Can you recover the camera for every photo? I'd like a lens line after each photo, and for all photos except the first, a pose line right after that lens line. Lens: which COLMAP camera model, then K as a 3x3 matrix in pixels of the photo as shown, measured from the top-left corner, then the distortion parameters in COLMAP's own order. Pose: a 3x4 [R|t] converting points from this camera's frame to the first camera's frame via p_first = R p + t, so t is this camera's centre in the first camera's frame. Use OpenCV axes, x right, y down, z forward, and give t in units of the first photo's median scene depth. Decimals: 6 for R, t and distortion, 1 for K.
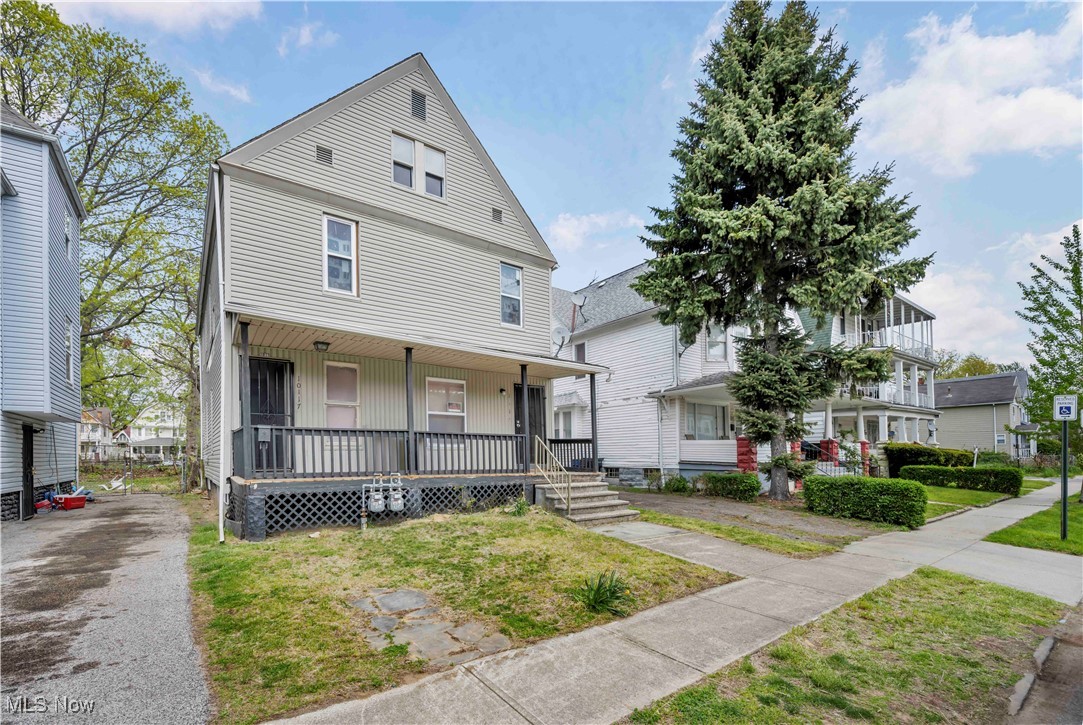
lens RADIAL K [[460.2, 0, 519.4], [0, 460.2, 445.2], [0, 0, 1]] dist [0.000143, -0.000013]
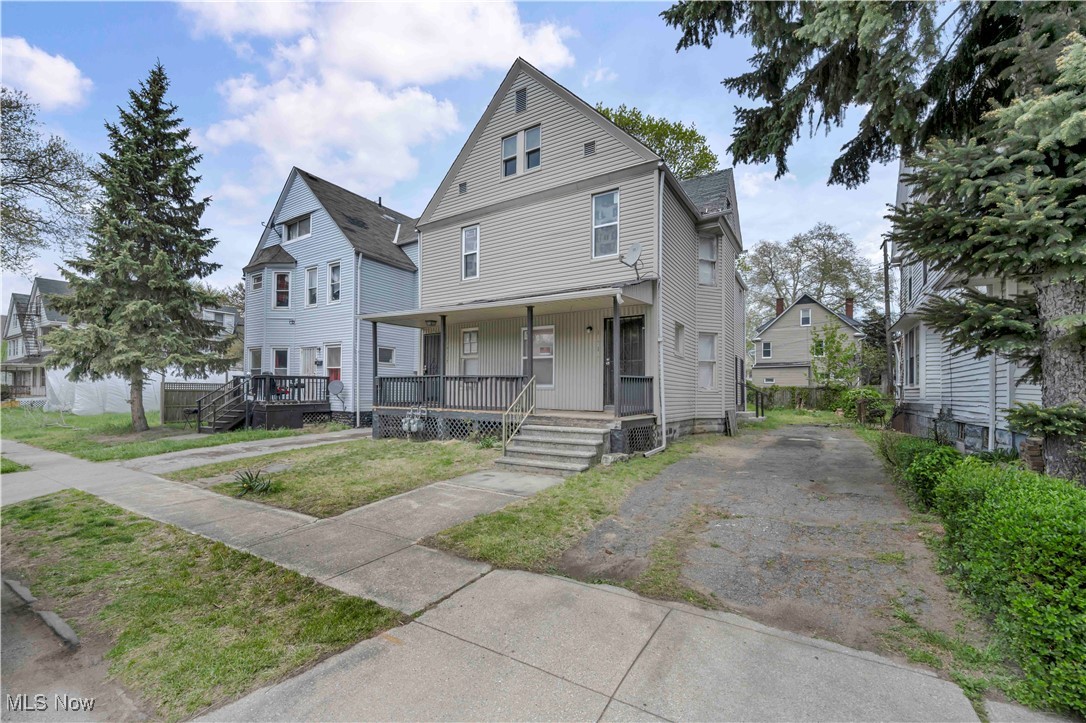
lens RADIAL K [[454.8, 0, 537.9], [0, 454.8, 386.8], [0, 0, 1]] dist [-0.000456, -0.000041]
pose [[0.386668, -0.006194, -0.922198, 0.965374], [0.009977, 0.999947, -0.002533, 0.005995], [0.922165, -0.008222, 0.386709, 0.636785]]
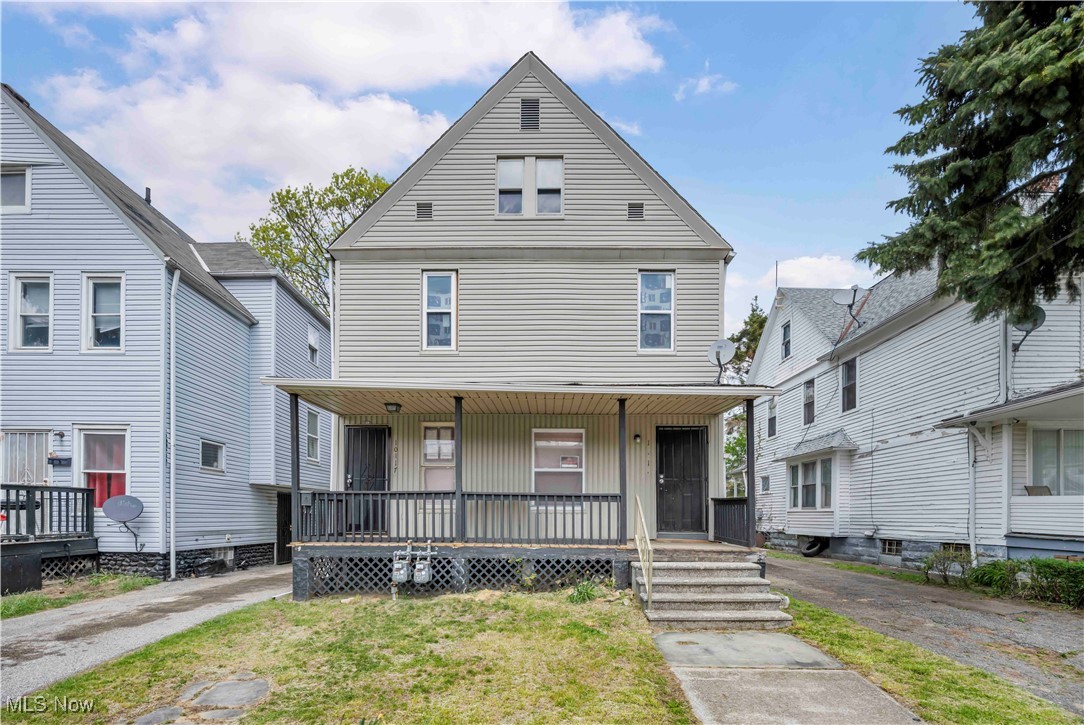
lens RADIAL K [[479.1, 0, 546.1], [0, 479.1, 514.1], [0, 0, 1]] dist [-0.001583, -0.000267]
pose [[0.819009, 0.004509, -0.573764, 0.362460], [0.005447, 0.999863, 0.015633, -0.002507], [0.573756, -0.015928, 0.818872, 0.299920]]
